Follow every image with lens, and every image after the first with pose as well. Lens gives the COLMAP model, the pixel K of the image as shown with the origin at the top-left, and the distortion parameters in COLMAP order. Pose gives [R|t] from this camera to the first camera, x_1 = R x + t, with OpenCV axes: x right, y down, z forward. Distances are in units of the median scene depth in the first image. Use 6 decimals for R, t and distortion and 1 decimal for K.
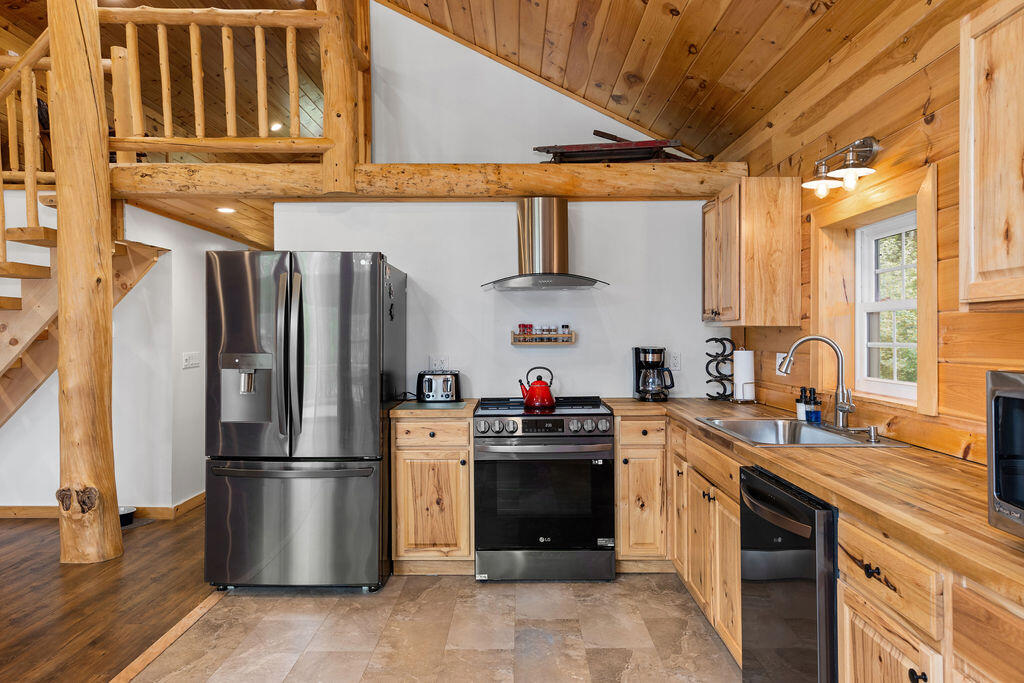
lens RADIAL K [[690.3, 0, 513.7], [0, 690.3, 337.9], [0, 0, 1]] dist [0.008192, 0.001309]
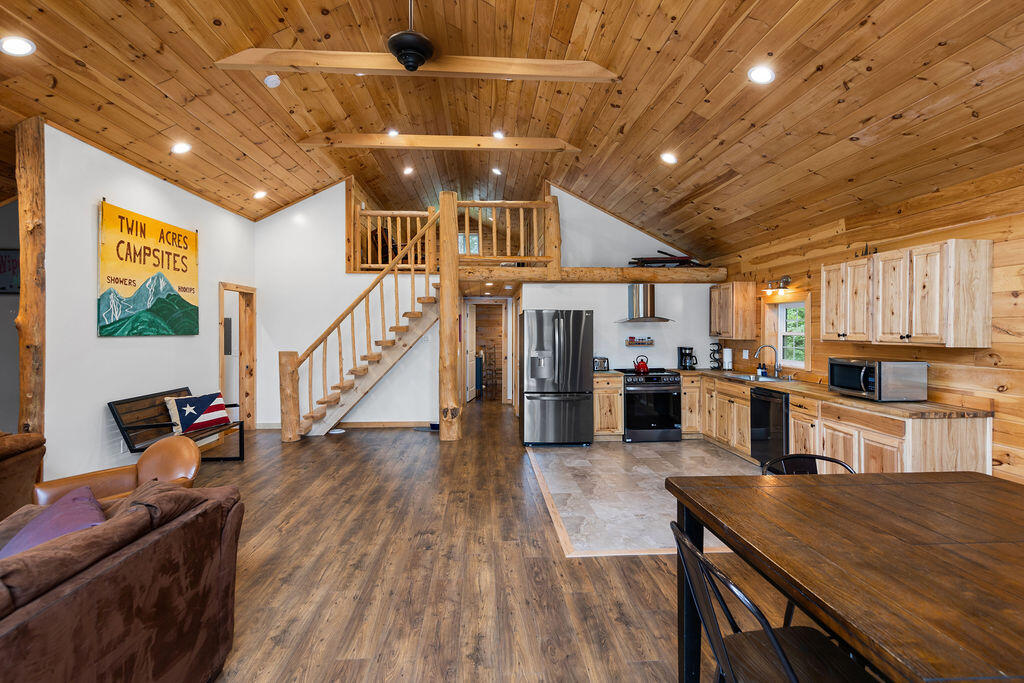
lens RADIAL K [[518.2, 0, 510.7], [0, 518.2, 342.8], [0, 0, 1]] dist [0.002242, 0.000208]
pose [[0.997761, -0.002363, 0.066832, -0.546189], [0.000952, 0.999776, 0.021130, -0.040905], [-0.066867, -0.021019, 0.997540, -0.757935]]
